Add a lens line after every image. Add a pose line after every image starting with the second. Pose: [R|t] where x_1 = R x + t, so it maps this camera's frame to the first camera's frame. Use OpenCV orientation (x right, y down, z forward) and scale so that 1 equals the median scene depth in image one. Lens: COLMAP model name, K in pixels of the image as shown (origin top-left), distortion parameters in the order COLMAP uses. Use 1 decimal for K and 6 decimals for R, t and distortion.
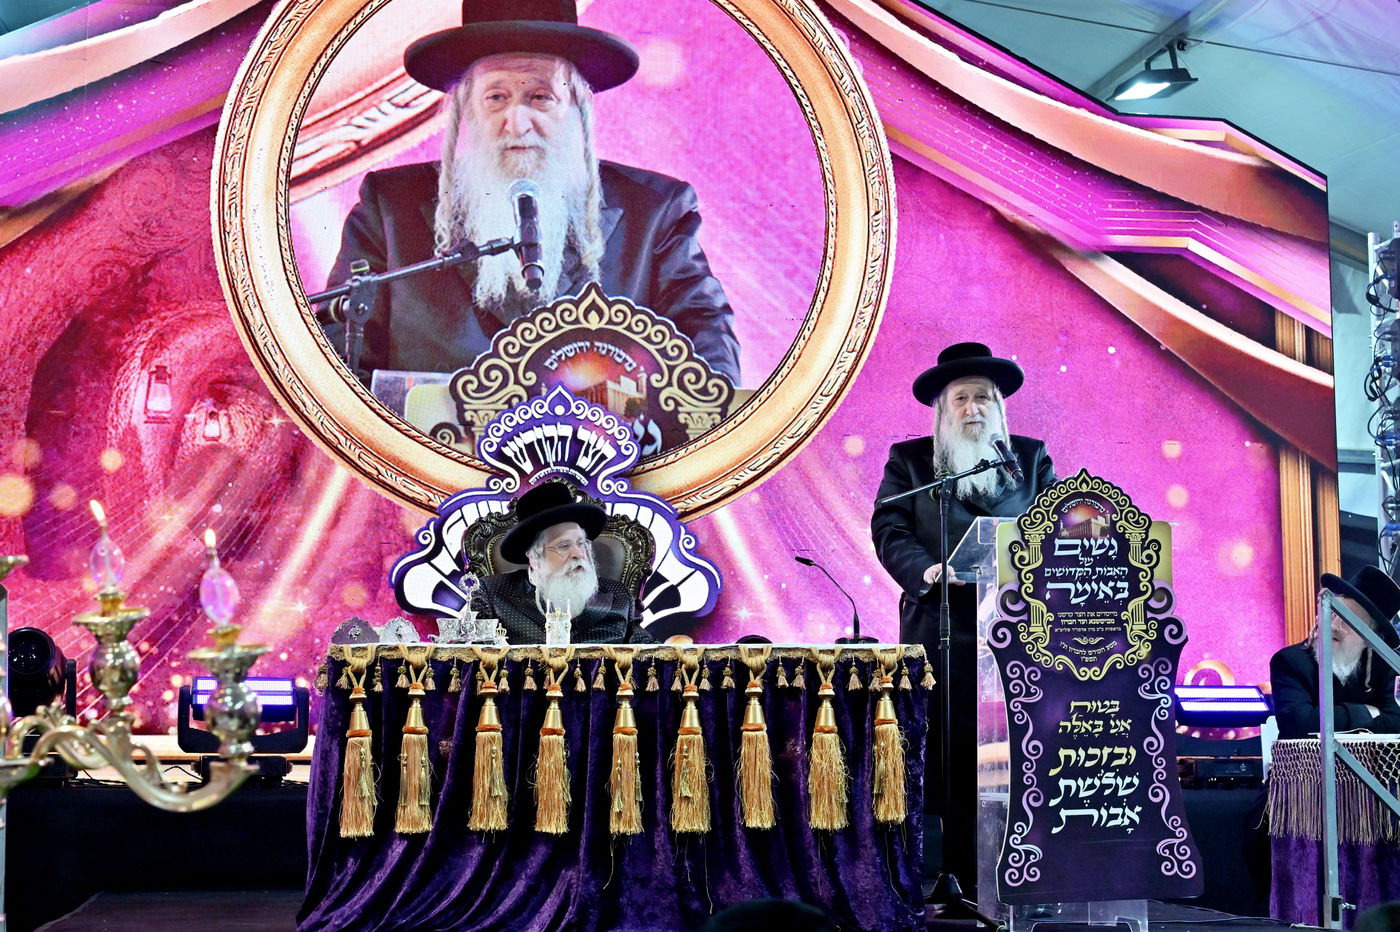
lens RADIAL K [[2348.7, 0, 706.9], [0, 2348.7, 467.9], [0, 0, 1]] dist [0.018950, -0.053927]
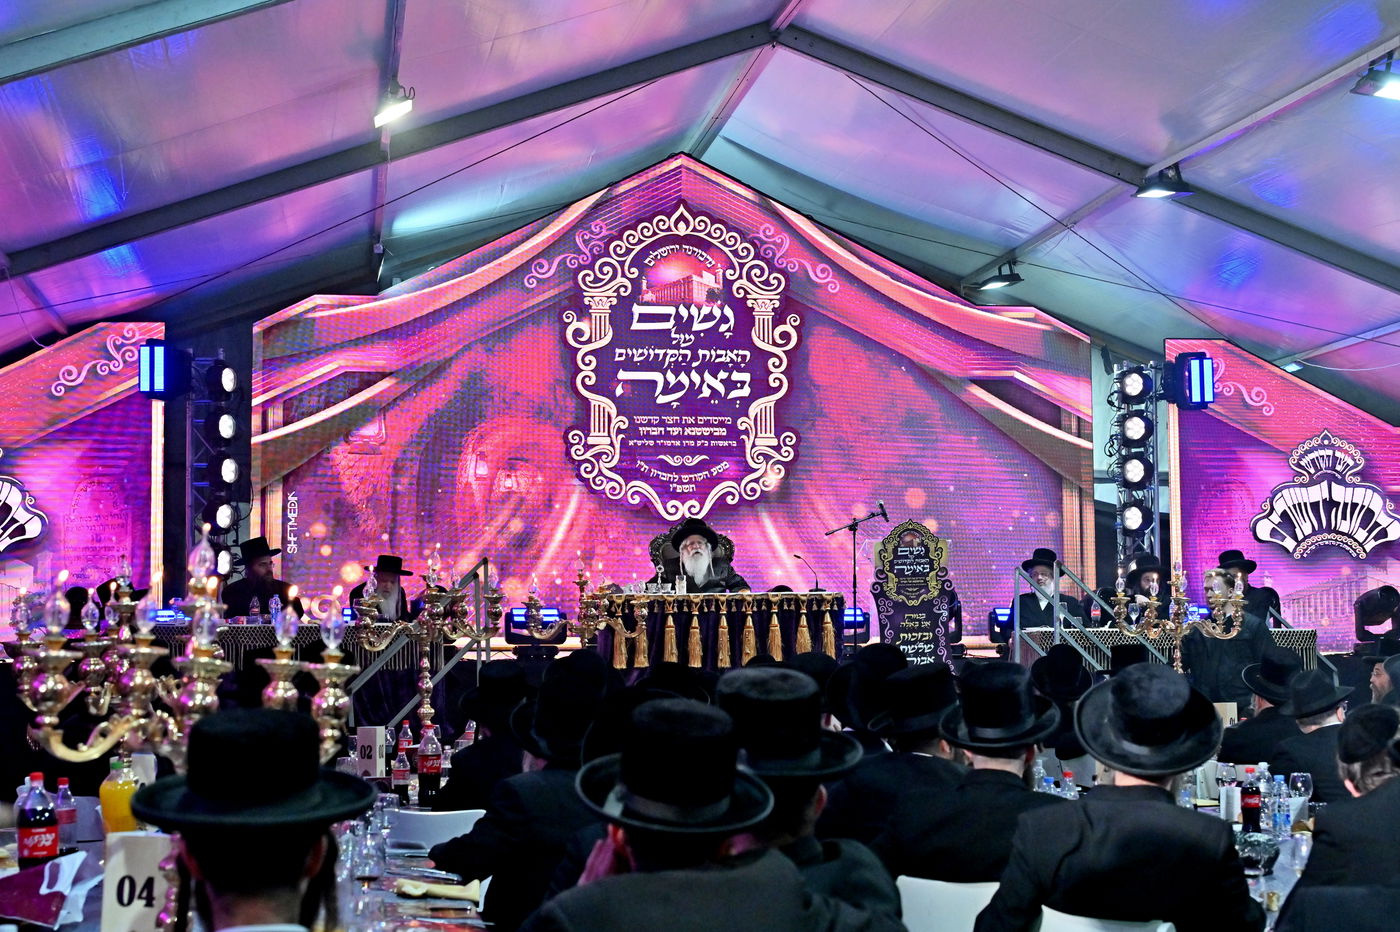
lens RADIAL K [[2403.6, 0, 700.0], [0, 2403.6, 466.0], [0, 0, 1]] dist [0.015482, 0.087565]
pose [[0.999357, -0.012017, -0.033791, 0.028098], [0.013038, 0.999461, 0.030143, -0.133259], [0.033411, -0.030564, 0.998974, -1.504606]]
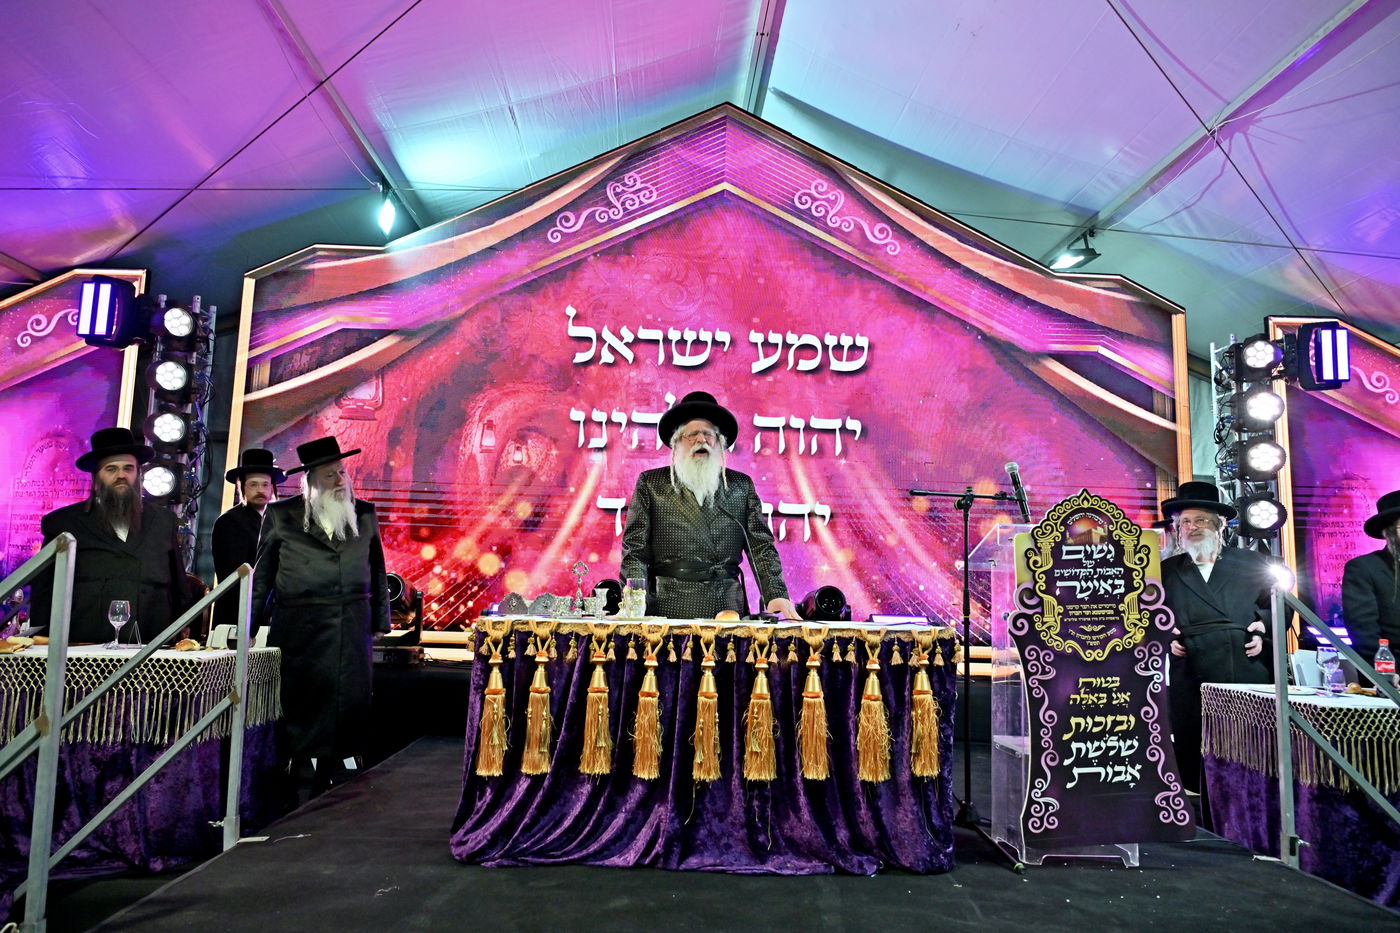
lens RADIAL K [[946.6, 0, 694.1], [0, 946.6, 476.7], [0, 0, 1]] dist [-0.004088, 0.001501]
pose [[0.990198, 0.008842, -0.139392, 0.025420], [-0.009281, 0.999954, -0.002498, -0.001455], [0.139363, 0.003767, 0.990234, 0.480092]]
